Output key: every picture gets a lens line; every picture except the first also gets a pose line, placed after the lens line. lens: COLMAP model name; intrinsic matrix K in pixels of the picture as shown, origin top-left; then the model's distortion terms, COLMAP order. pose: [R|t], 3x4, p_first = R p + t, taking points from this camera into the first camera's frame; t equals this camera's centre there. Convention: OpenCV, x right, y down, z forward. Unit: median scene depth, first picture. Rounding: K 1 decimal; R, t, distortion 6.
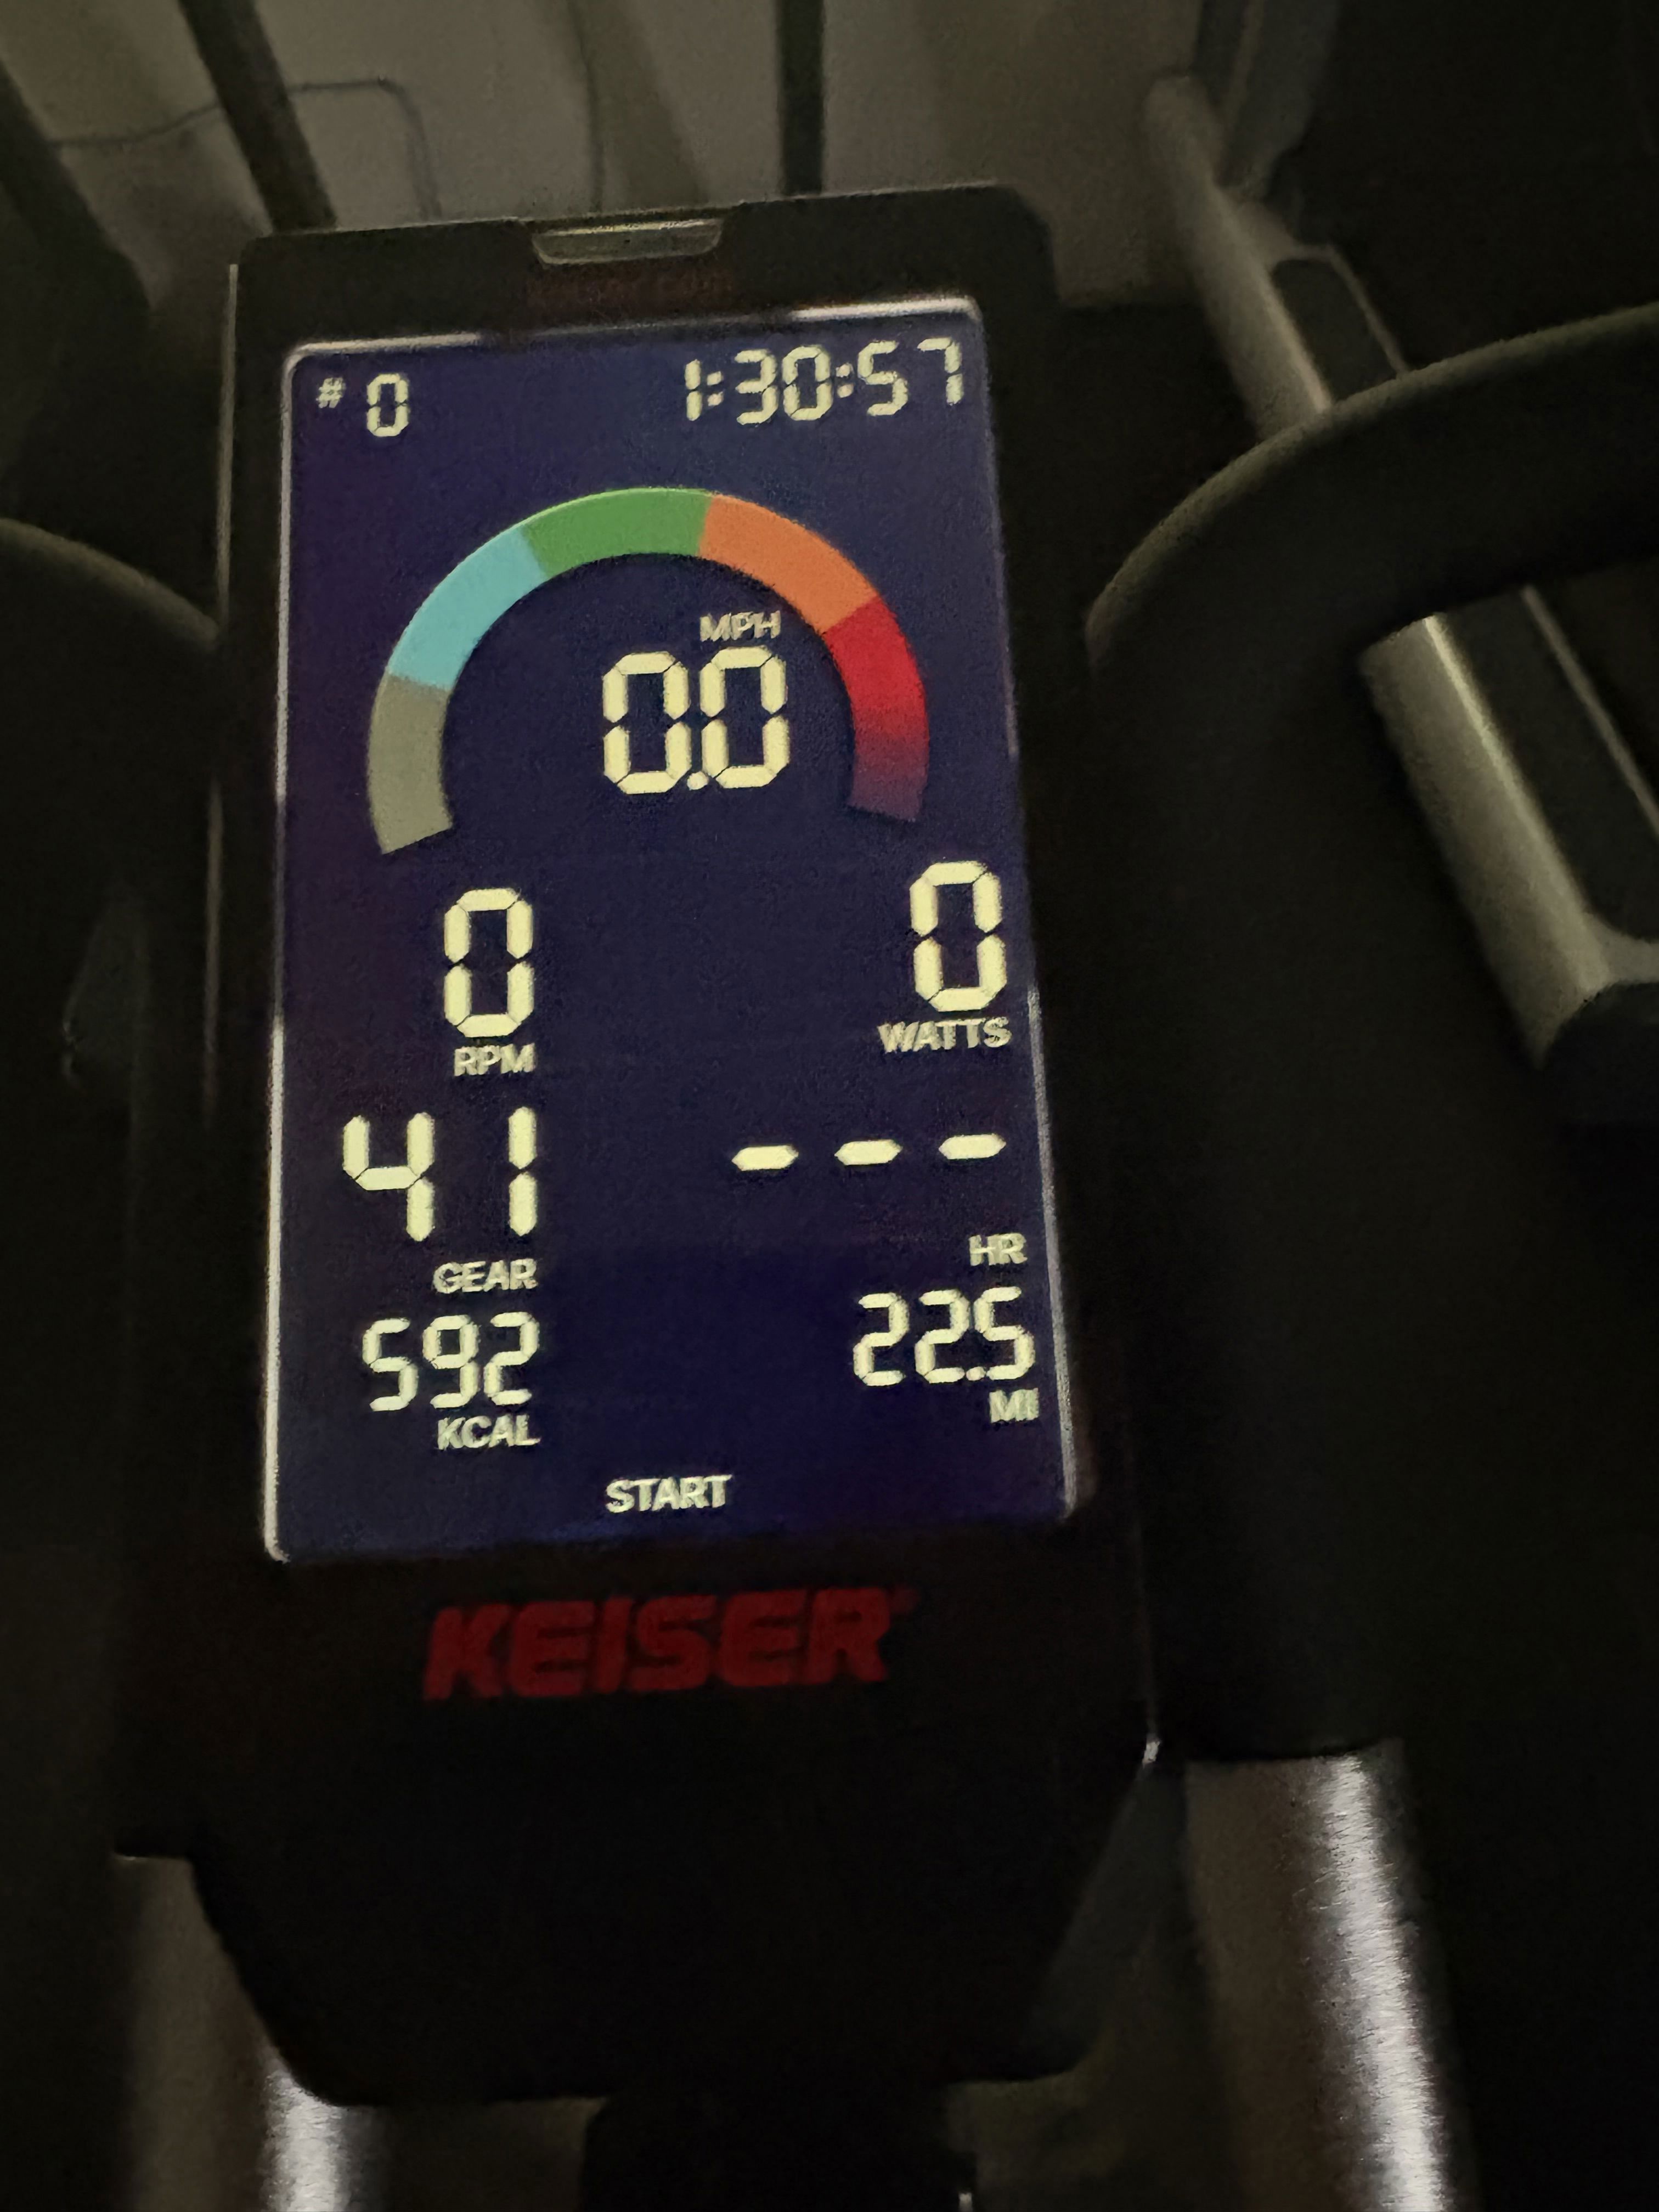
lens RADIAL K [[1673.5, 0, 832.3], [0, 1673.5, 992.4], [0, 0, 1]] dist [0.003877, -0.004454]
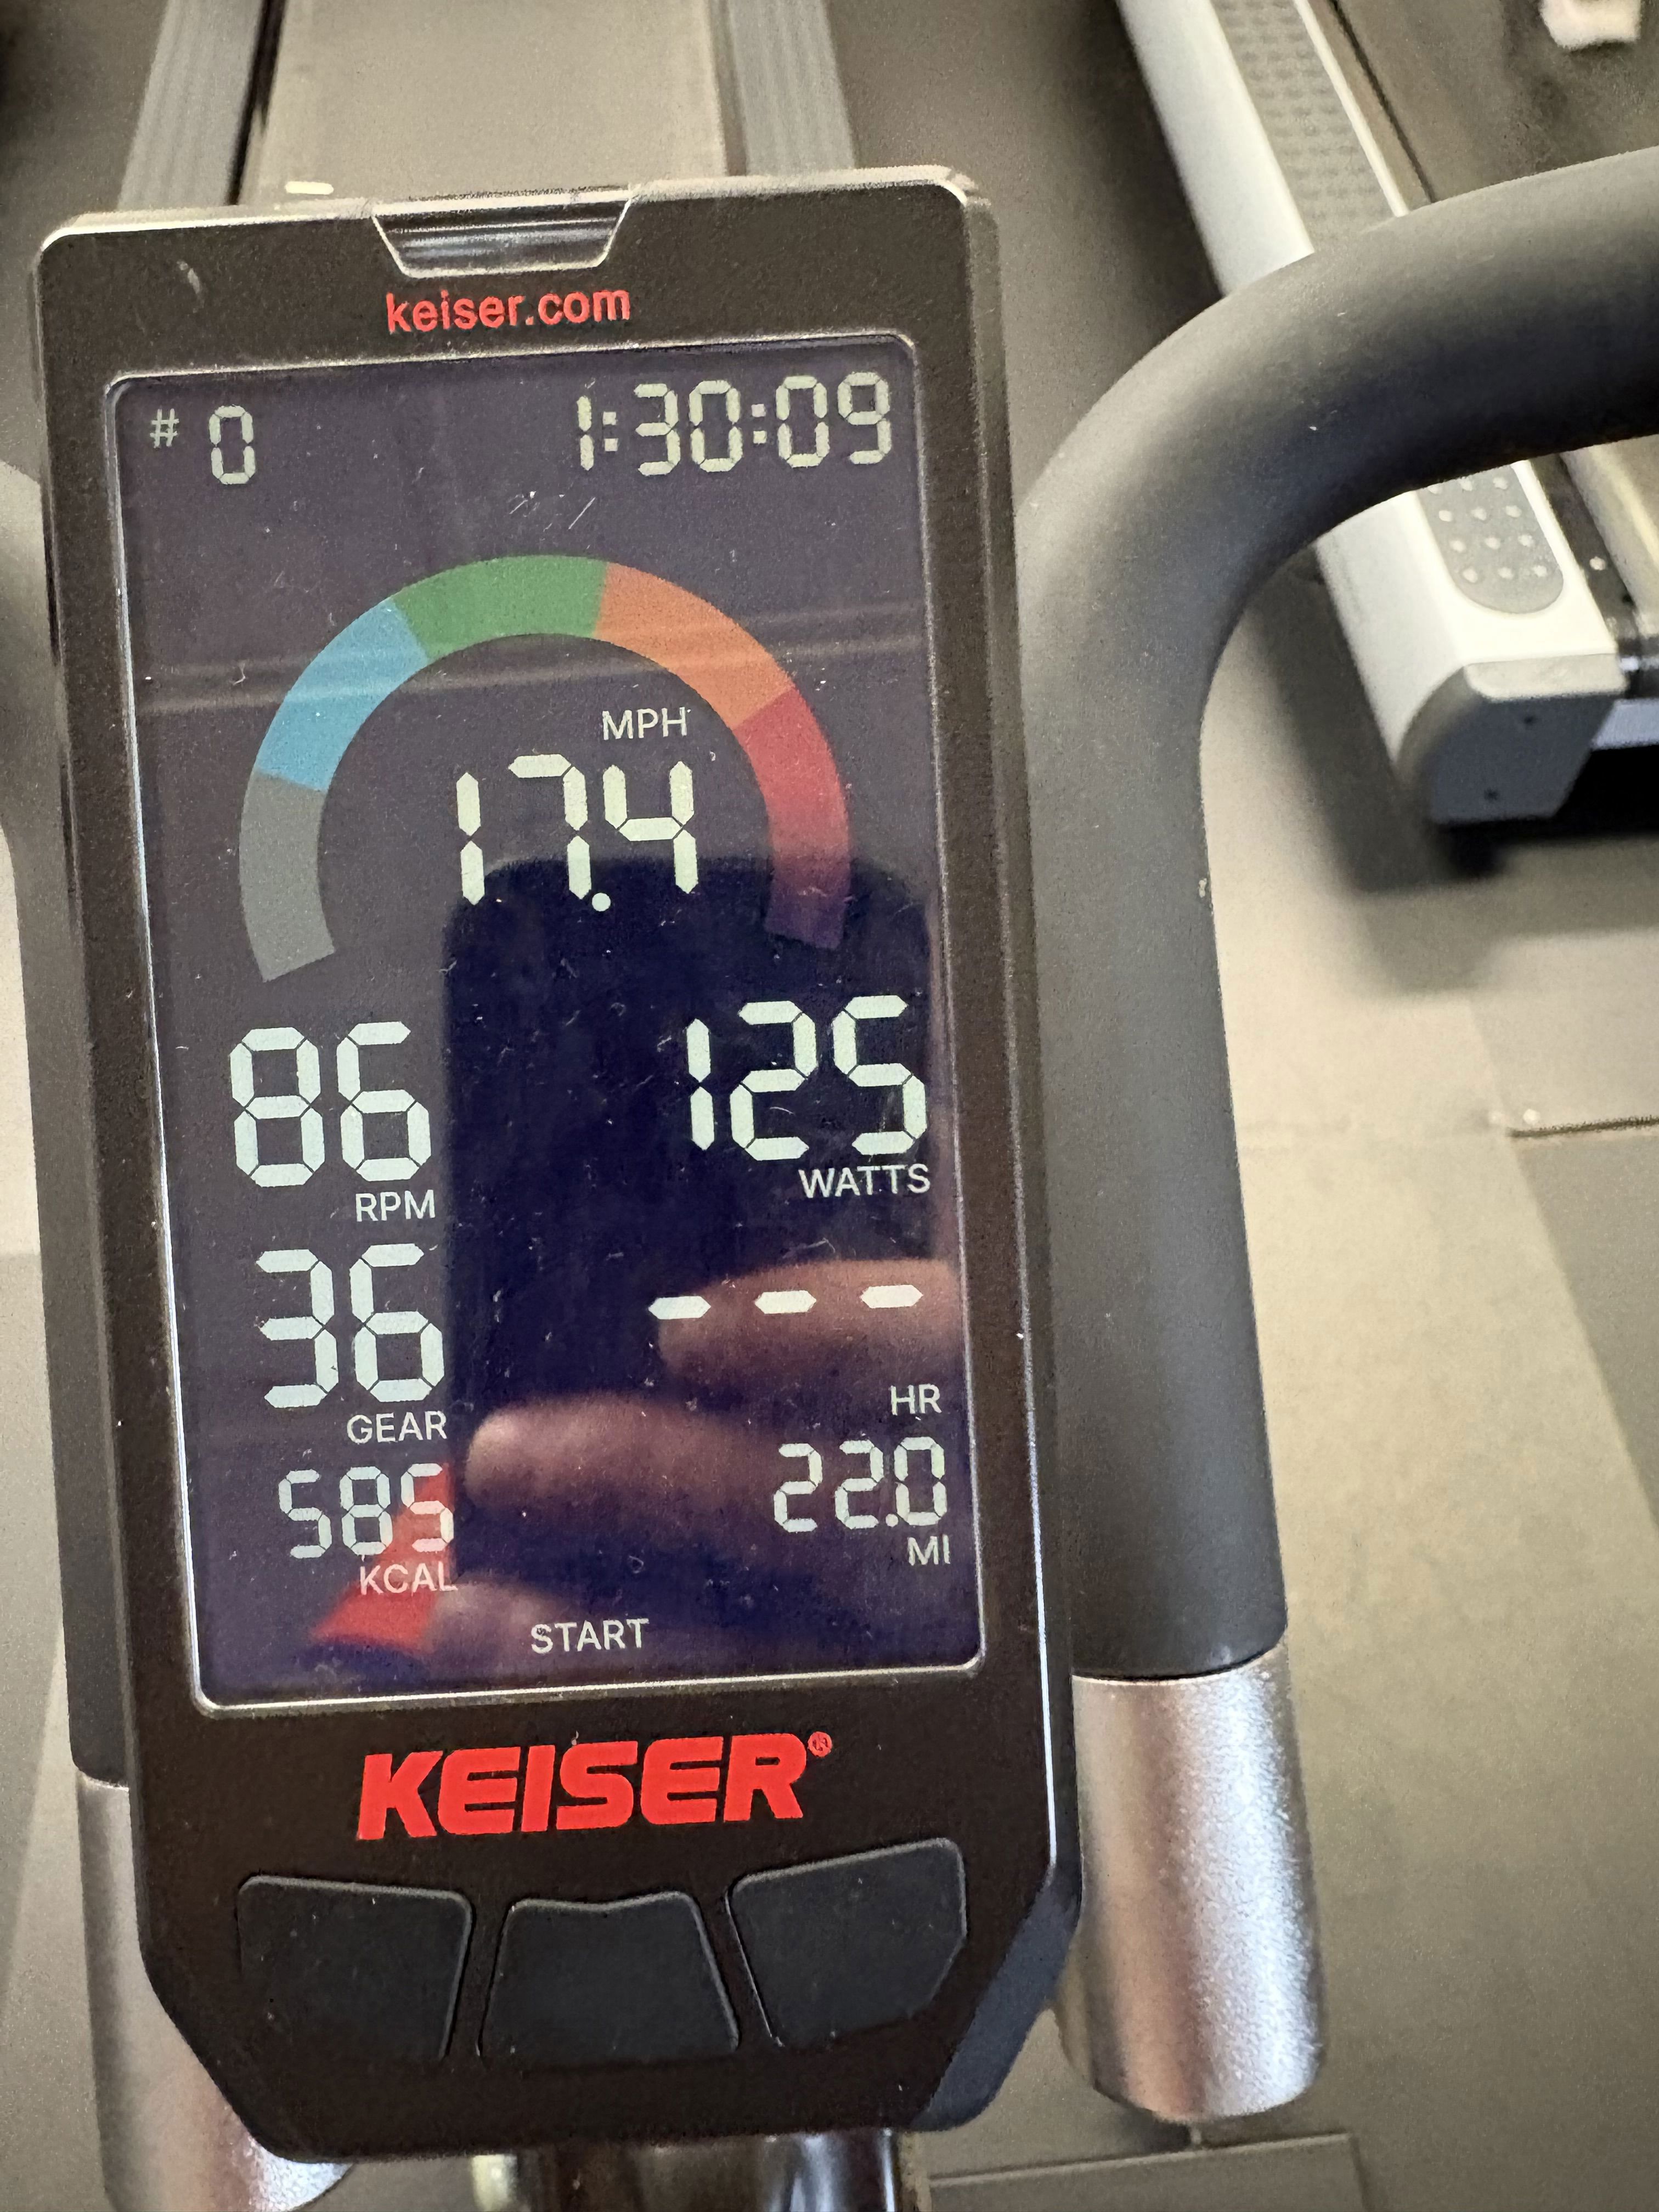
lens RADIAL K [[1673.5, 0, 832.3], [0, 1673.5, 992.4], [0, 0, 1]] dist [0.003877, -0.004454]
pose [[0.999451, -0.003756, 0.032922, 0.016734], [-0.003890, 0.973387, 0.229133, -0.297638], [-0.032906, -0.229135, 0.972838, 0.087755]]
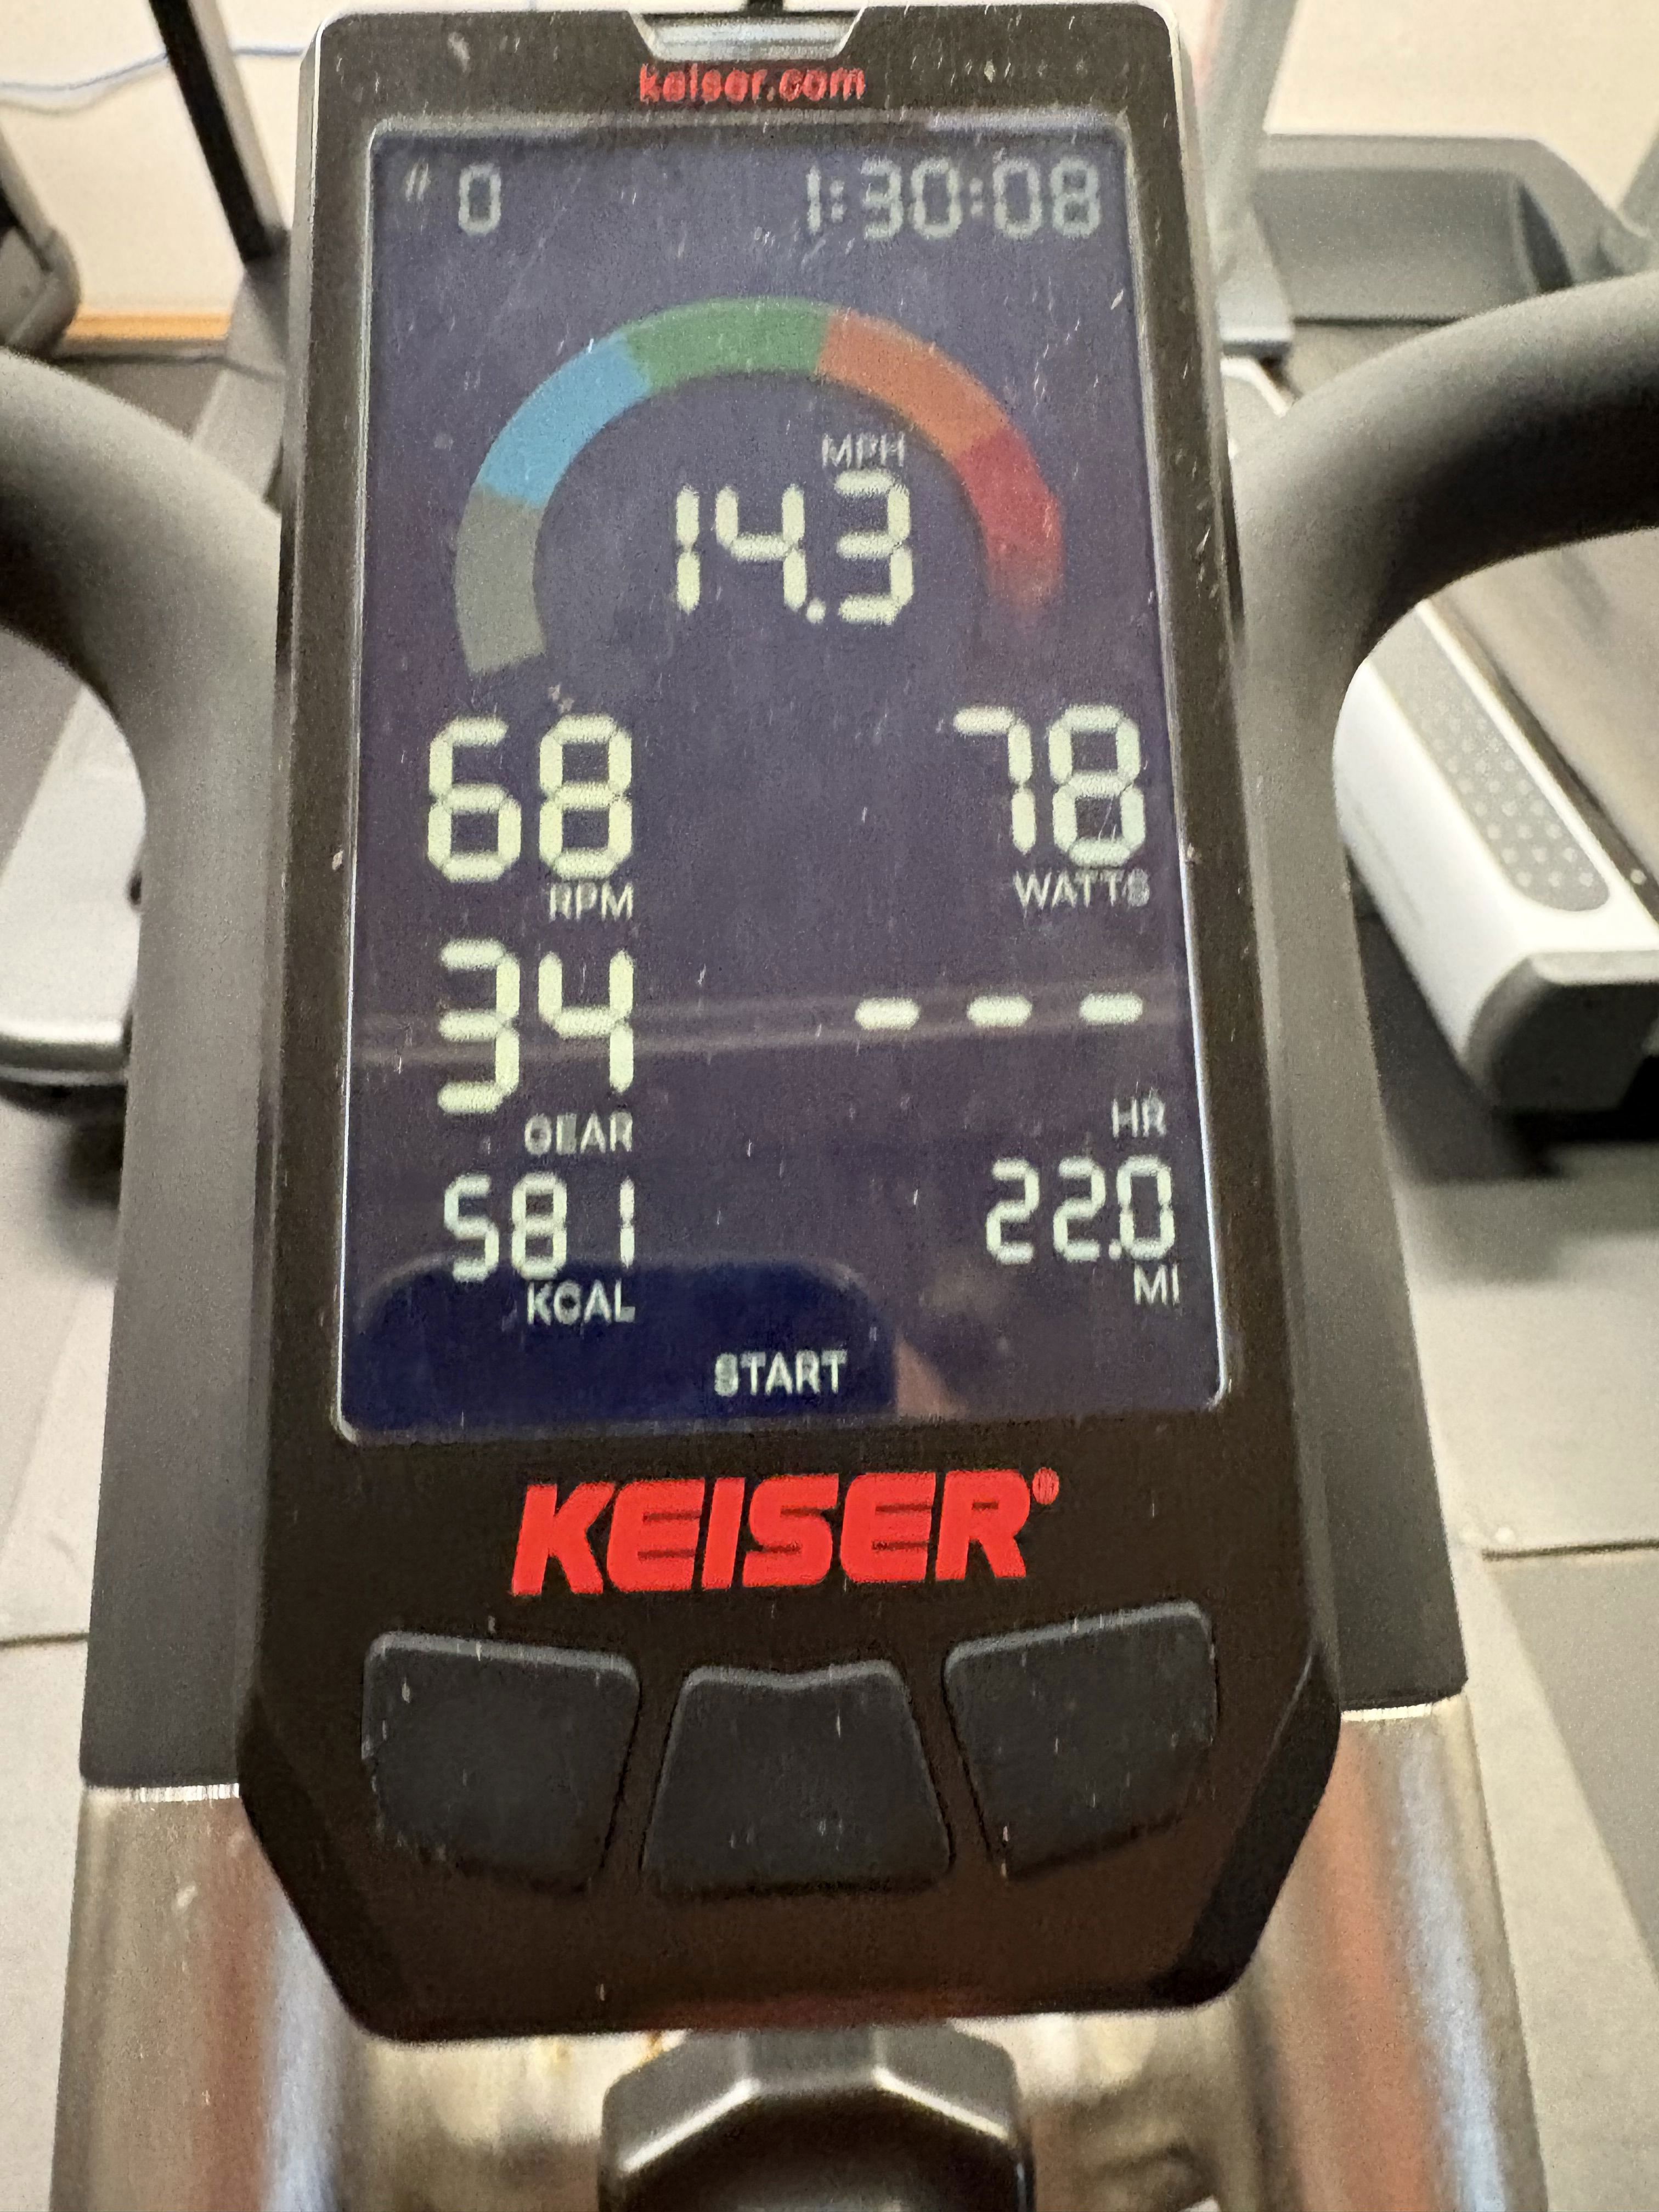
lens RADIAL K [[1673.5, 0, 832.3], [0, 1673.5, 992.4], [0, 0, 1]] dist [0.003877, -0.004454]
pose [[0.998288, 0.029970, 0.050226, -0.114541], [-0.029588, 0.999527, -0.008331, 0.093203], [-0.050452, 0.006831, 0.998703, 0.081943]]
